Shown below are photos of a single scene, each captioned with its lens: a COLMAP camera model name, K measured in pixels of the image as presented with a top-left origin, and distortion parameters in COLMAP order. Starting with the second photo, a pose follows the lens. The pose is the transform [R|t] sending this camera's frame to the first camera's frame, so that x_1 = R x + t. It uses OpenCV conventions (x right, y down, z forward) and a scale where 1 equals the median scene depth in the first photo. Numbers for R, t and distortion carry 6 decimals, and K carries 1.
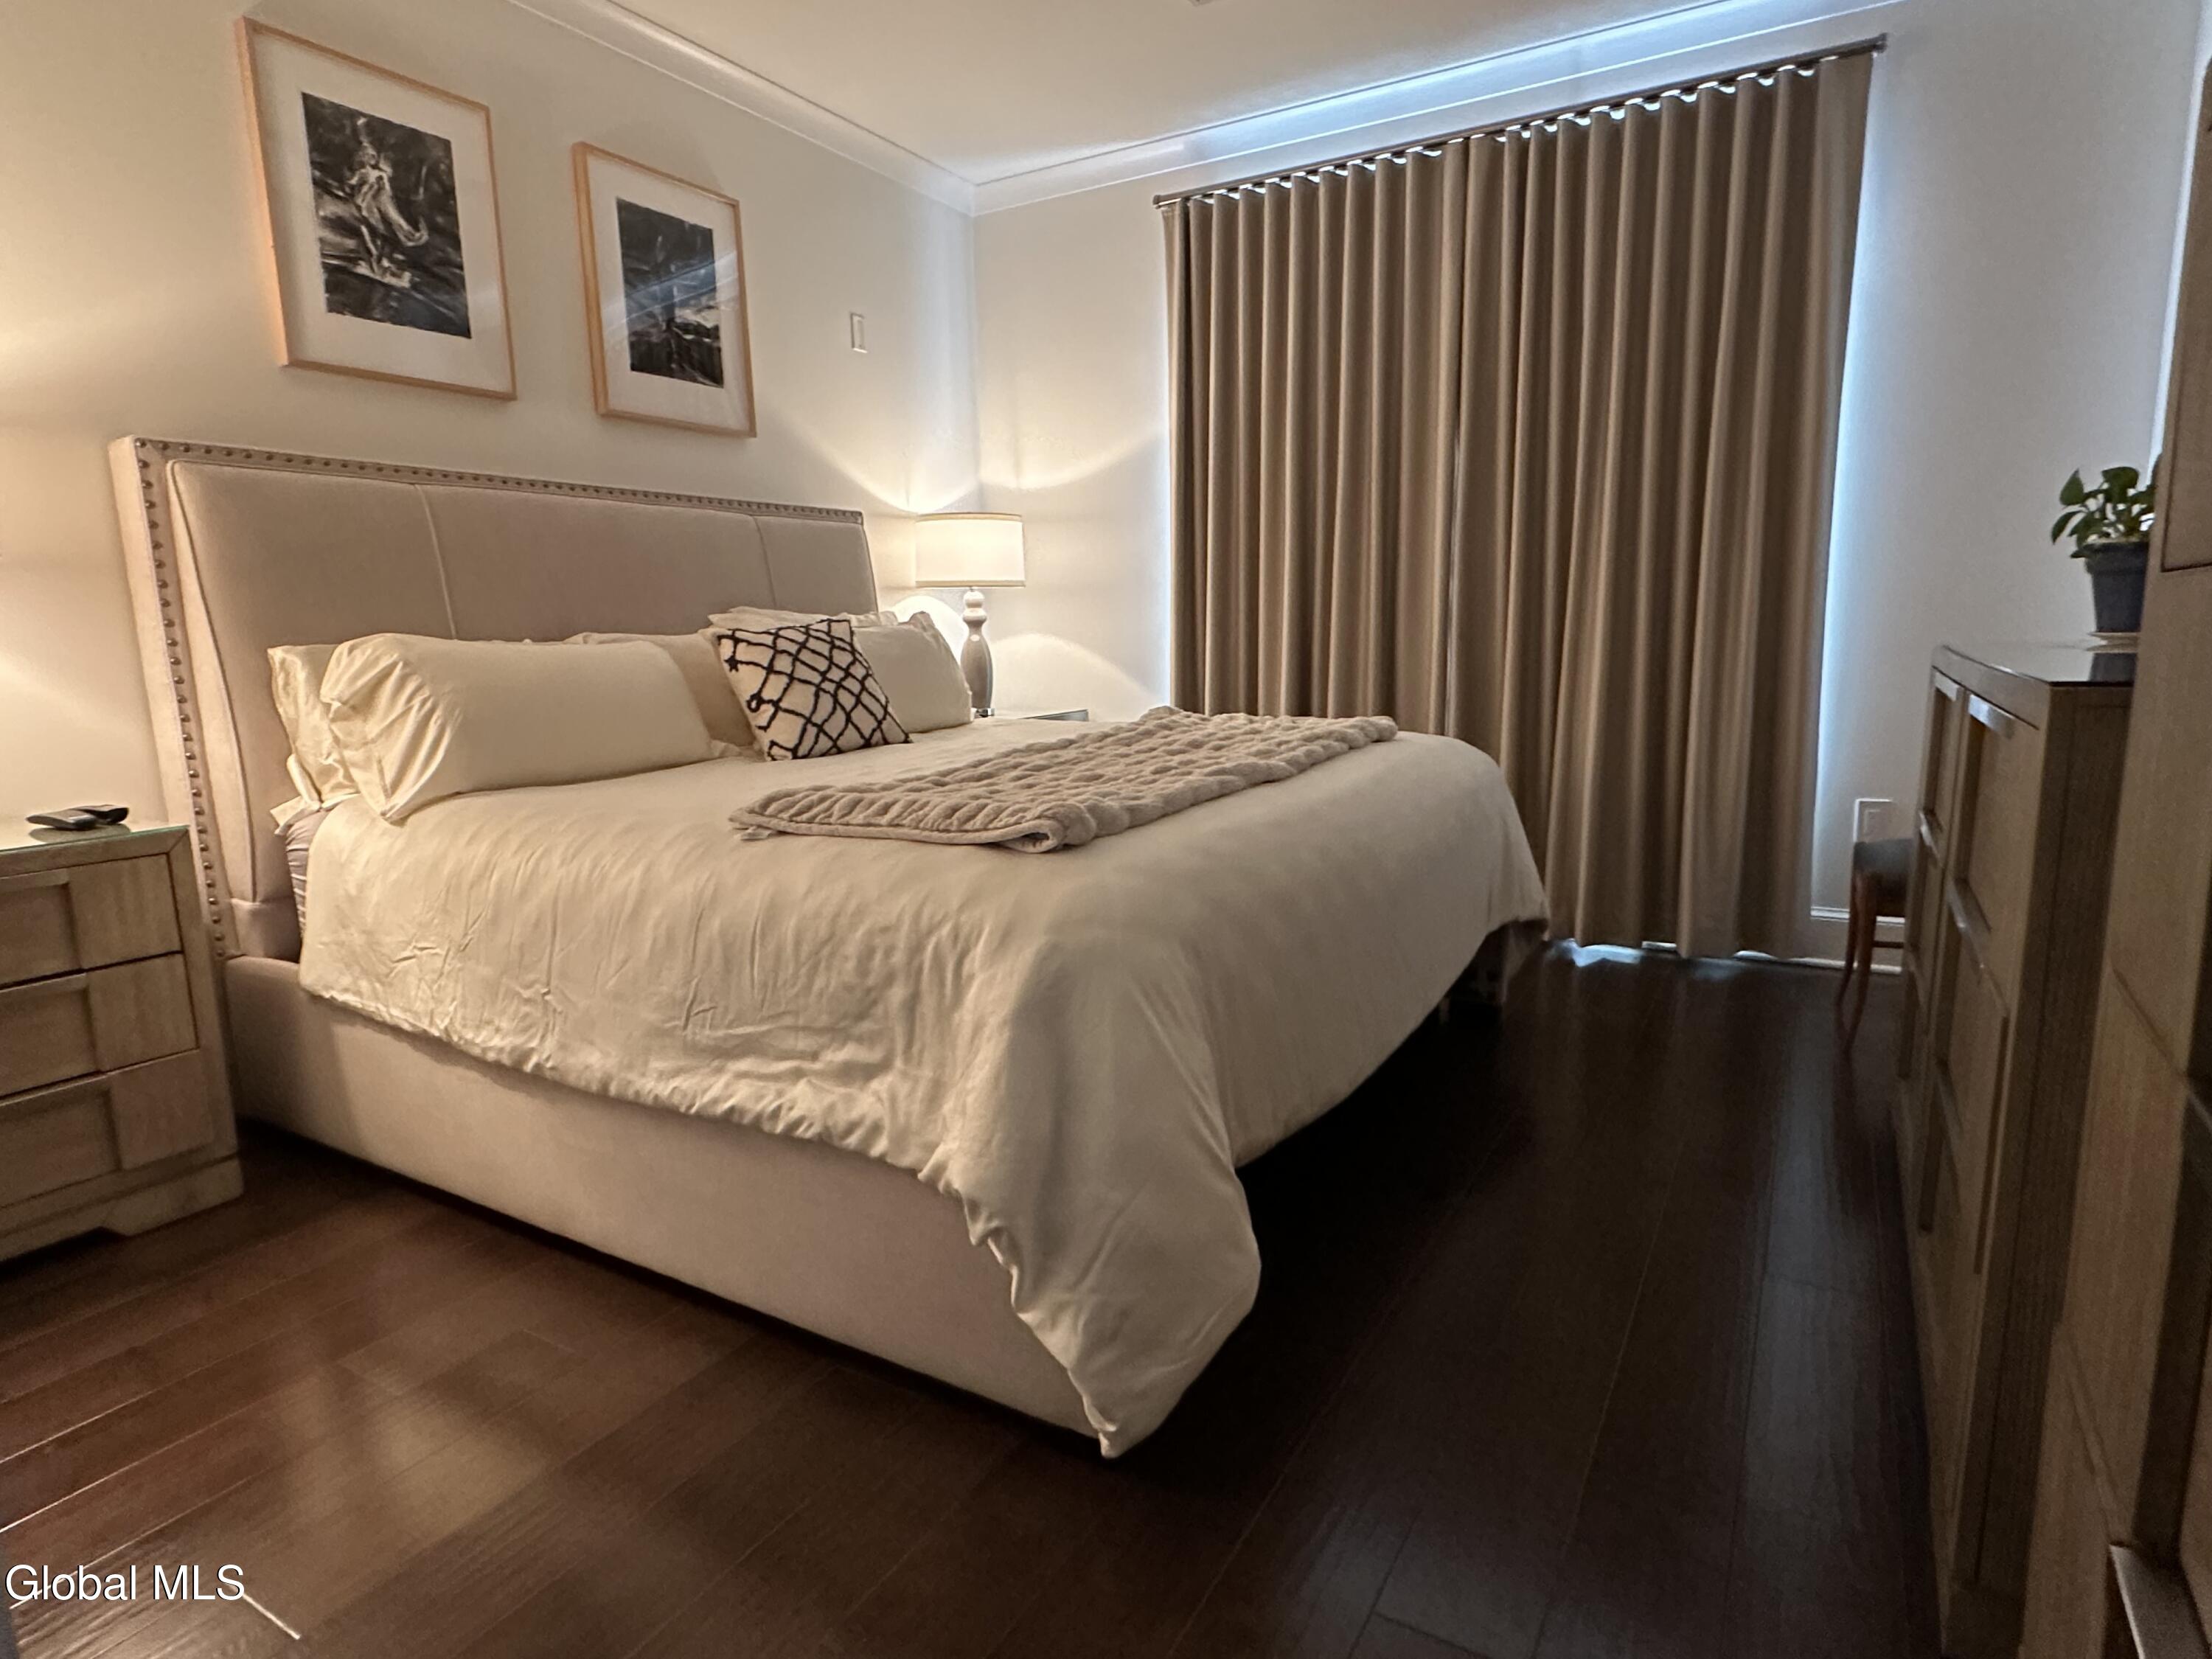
lens RADIAL K [[1231.6, 0, 1105.9], [0, 1231.6, 829.5], [0, 0, 1]] dist [0.004626, -0.005156]
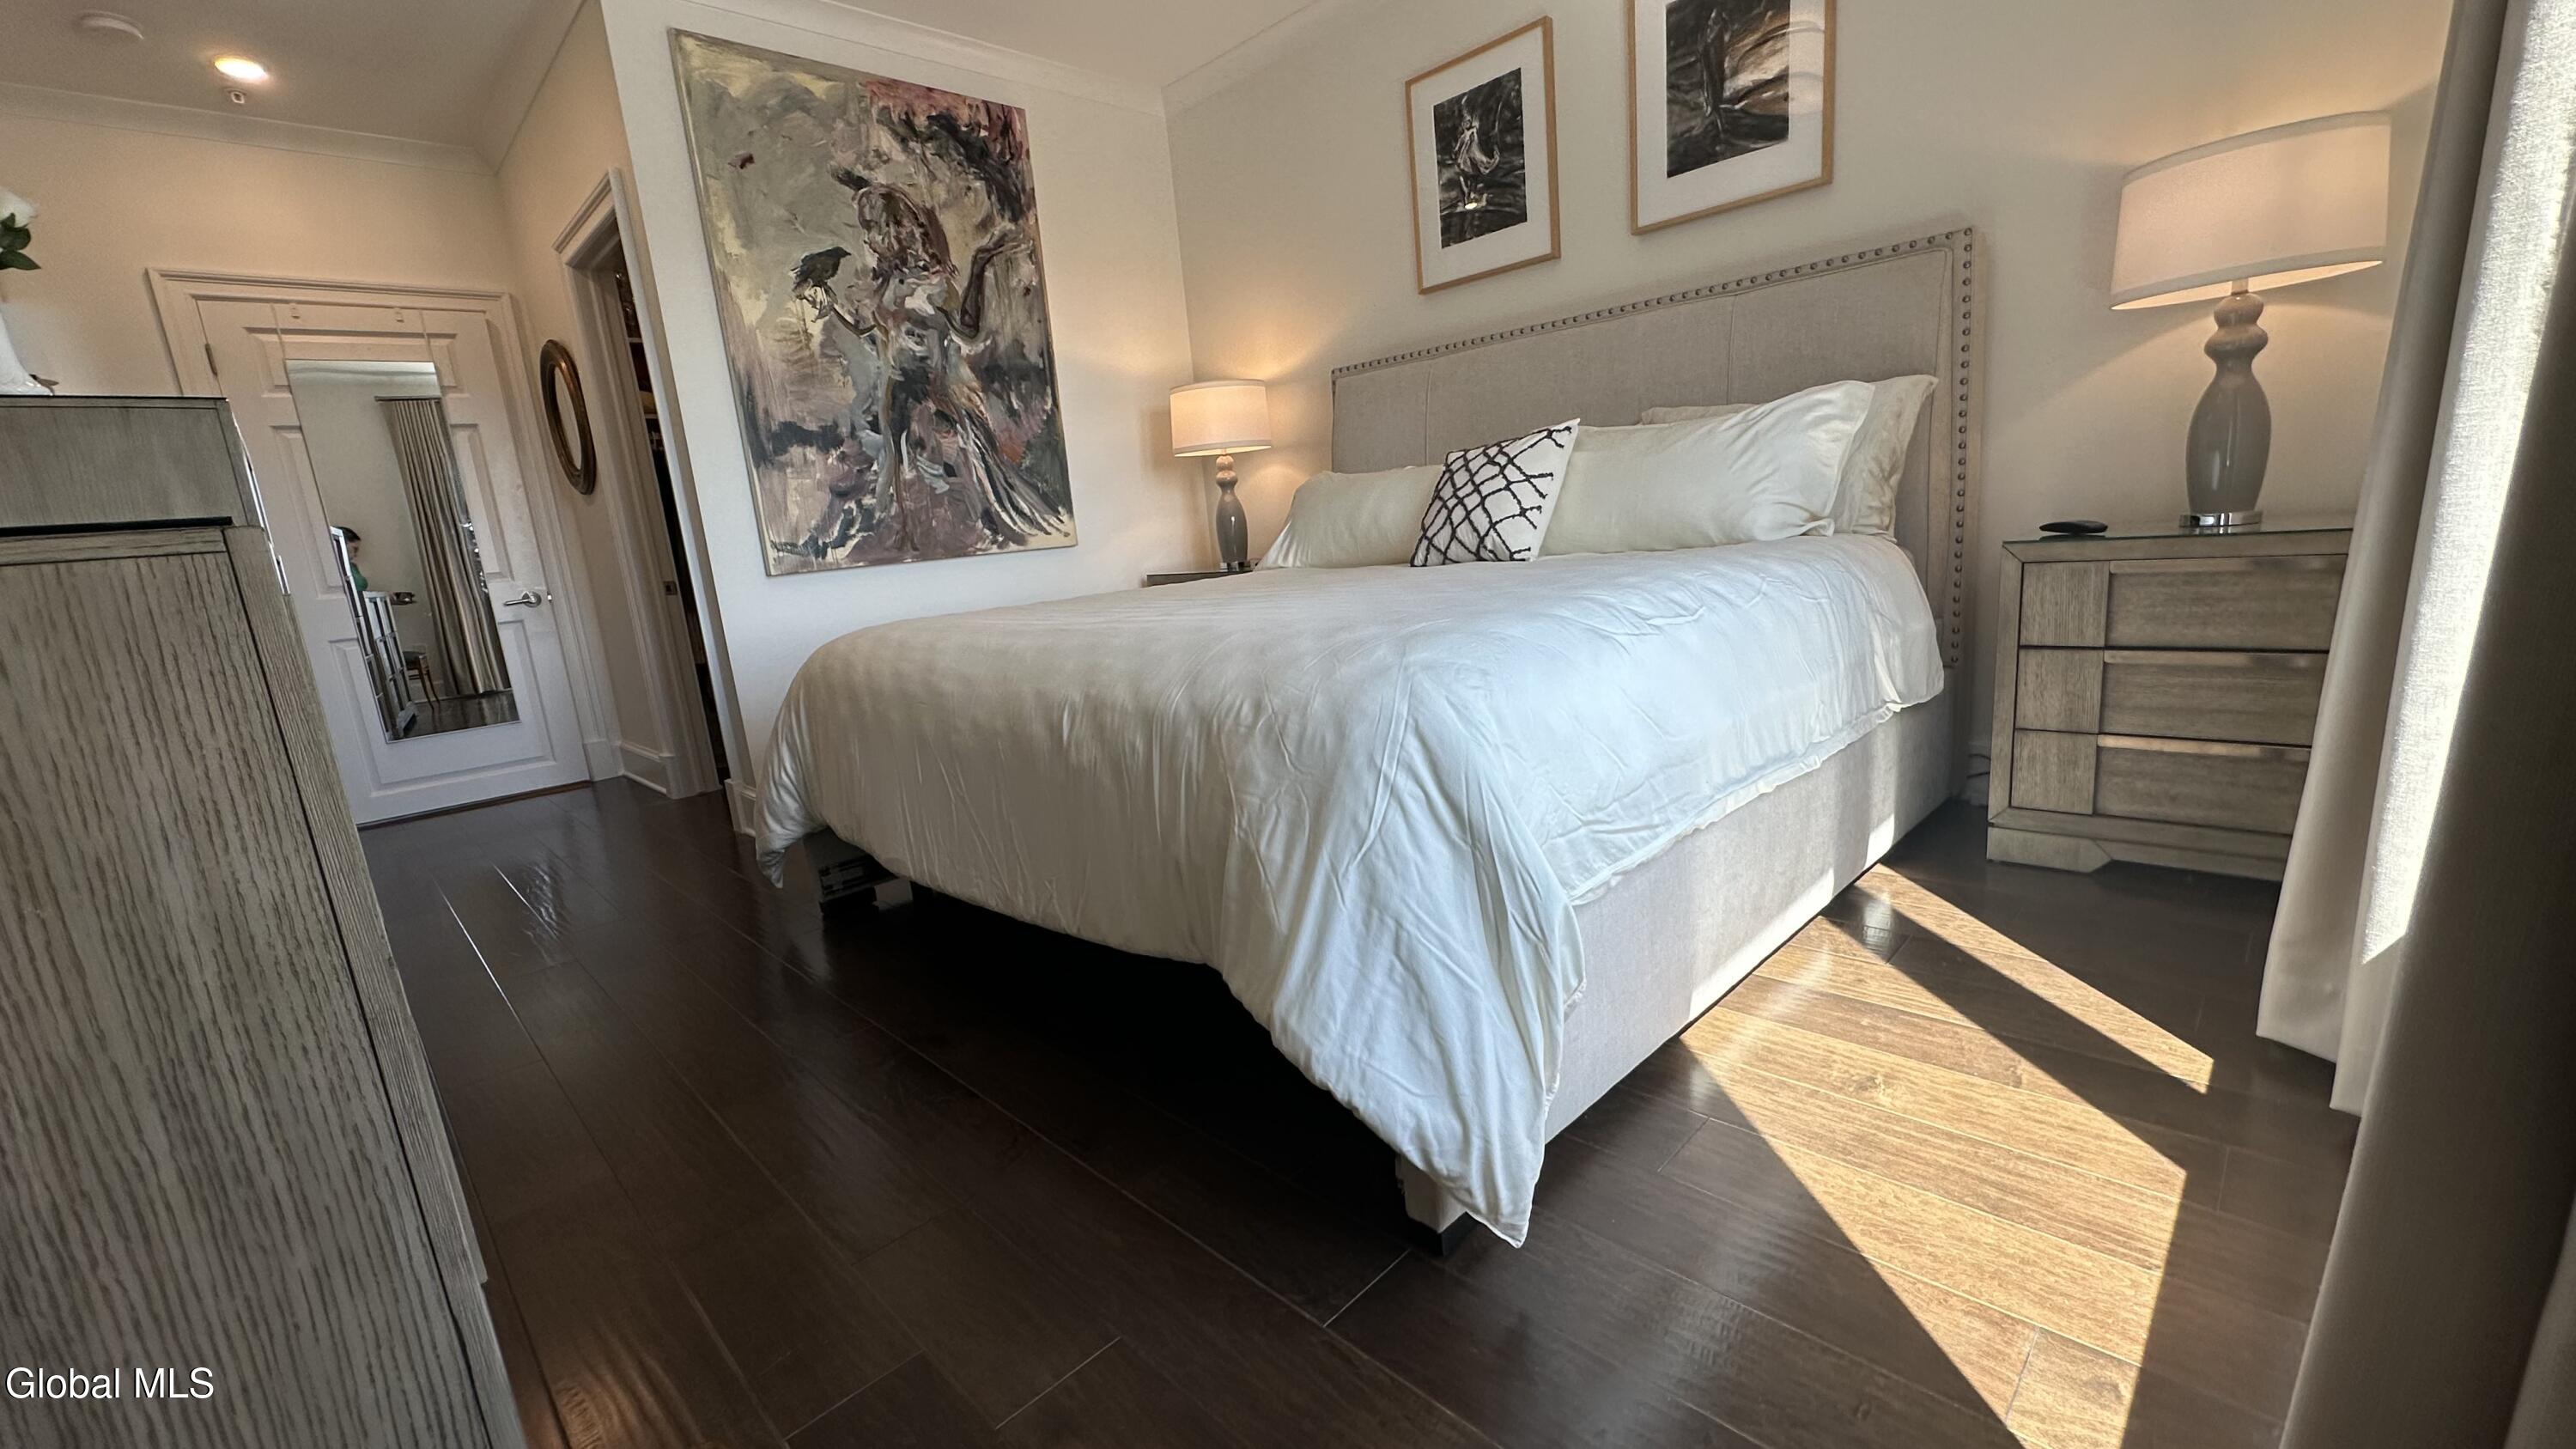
lens RADIAL K [[1030.9, 0, 1310.2], [0, 1030.9, 721.0], [0, 0, 1]] dist [-0.000962, -0.000034]
pose [[-0.227690, 0.245737, -0.942216, 0.874917], [-0.047921, 0.963631, 0.262903, -0.197481], [0.972554, 0.105013, -0.207633, 1.300030]]
